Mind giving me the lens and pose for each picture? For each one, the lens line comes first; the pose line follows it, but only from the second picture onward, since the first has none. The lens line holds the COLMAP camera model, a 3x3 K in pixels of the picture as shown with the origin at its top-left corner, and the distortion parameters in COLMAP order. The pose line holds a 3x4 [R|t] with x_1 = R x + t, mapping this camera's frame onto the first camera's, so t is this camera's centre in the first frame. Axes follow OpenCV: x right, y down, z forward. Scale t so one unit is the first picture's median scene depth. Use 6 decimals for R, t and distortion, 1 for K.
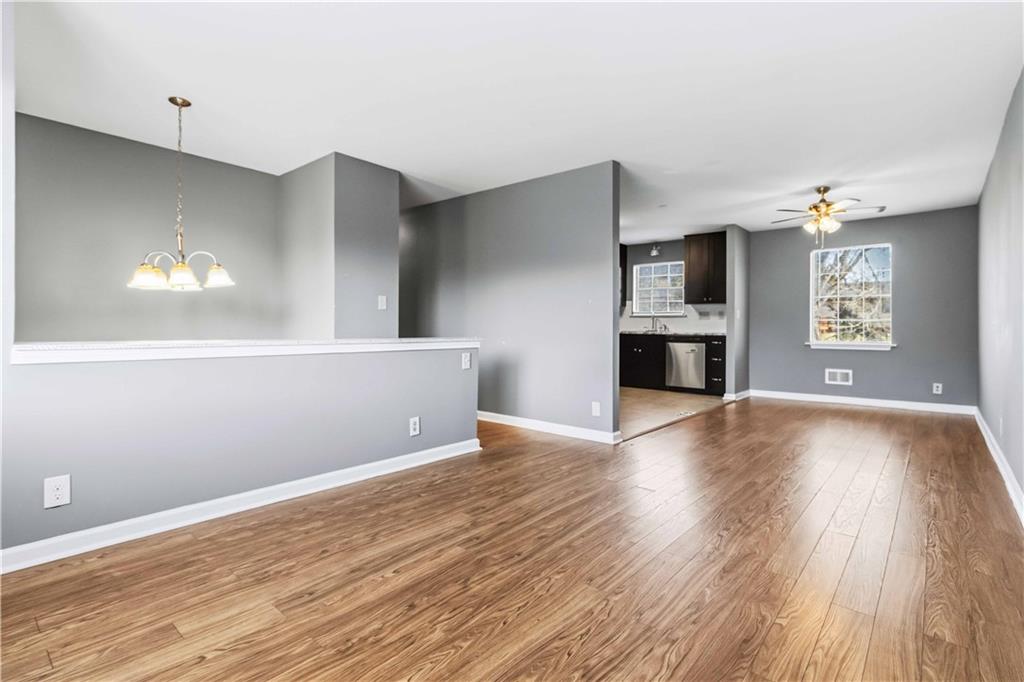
lens RADIAL K [[482.8, 0, 517.2], [0, 482.8, 325.3], [0, 0, 1]] dist [0.004277, -0.001855]
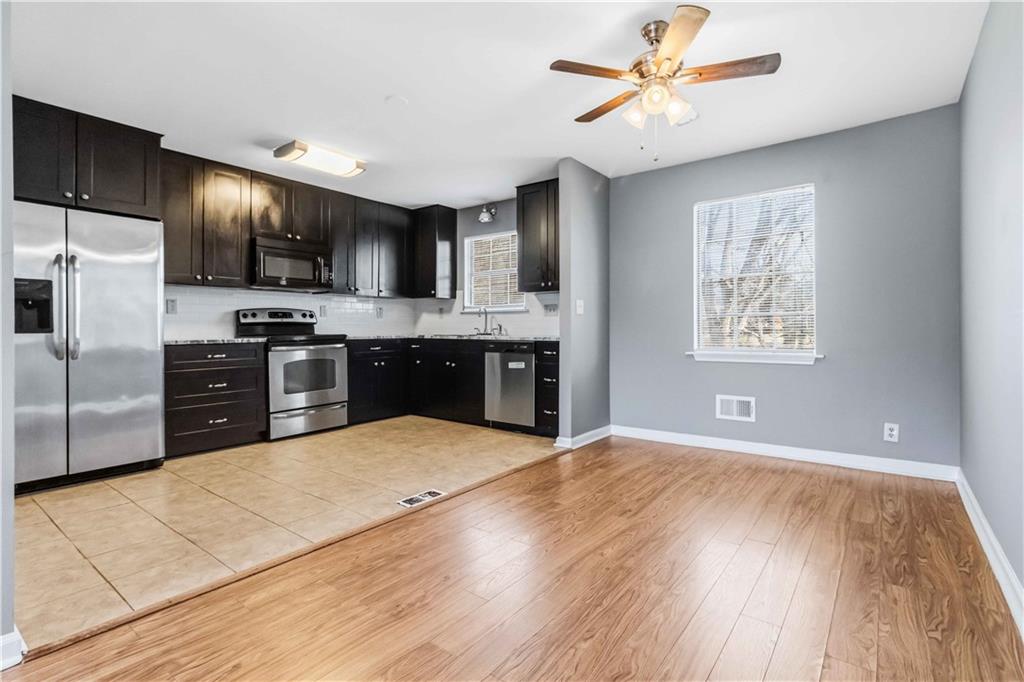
lens RADIAL K [[482.8, 0, 512.2], [0, 482.8, 326.1], [0, 0, 1]] dist [0.004277, -0.001855]
pose [[0.998256, -0.007400, 0.058564, 0.323995], [0.007566, 0.999968, -0.002616, 0.003063], [-0.058543, 0.003054, 0.998280, 0.379263]]
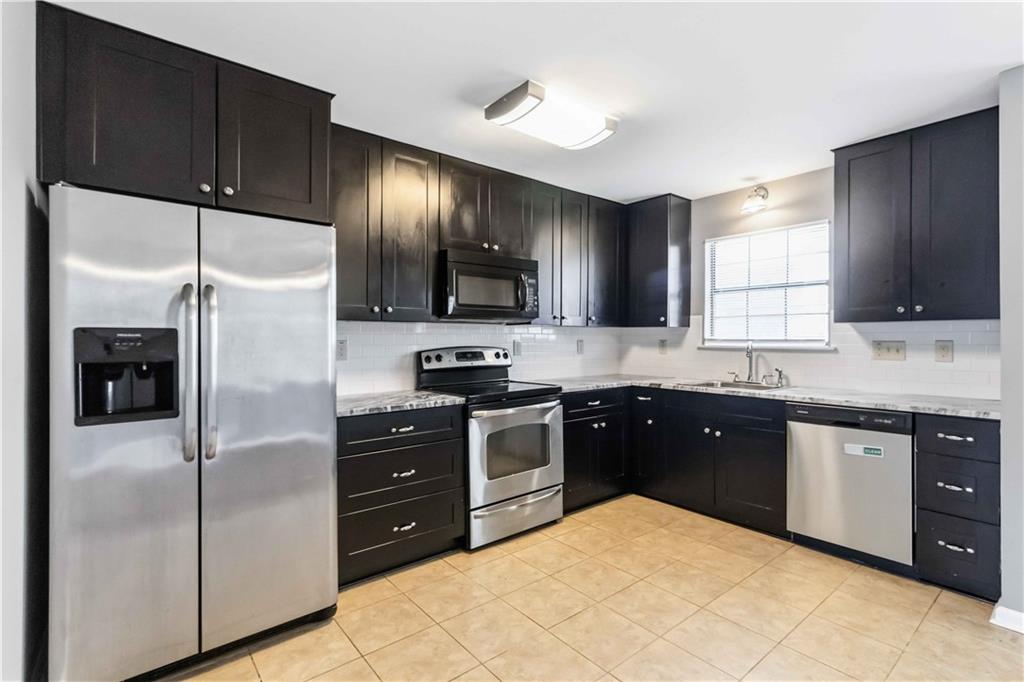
lens RADIAL K [[482.8, 0, 511.5], [0, 482.8, 339.5], [0, 0, 1]] dist [0.004277, -0.001855]
pose [[0.984033, -0.005555, -0.177898, 0.166595], [0.005411, 0.999985, -0.001294, -0.033044], [0.177902, 0.000310, 0.984048, 0.603839]]
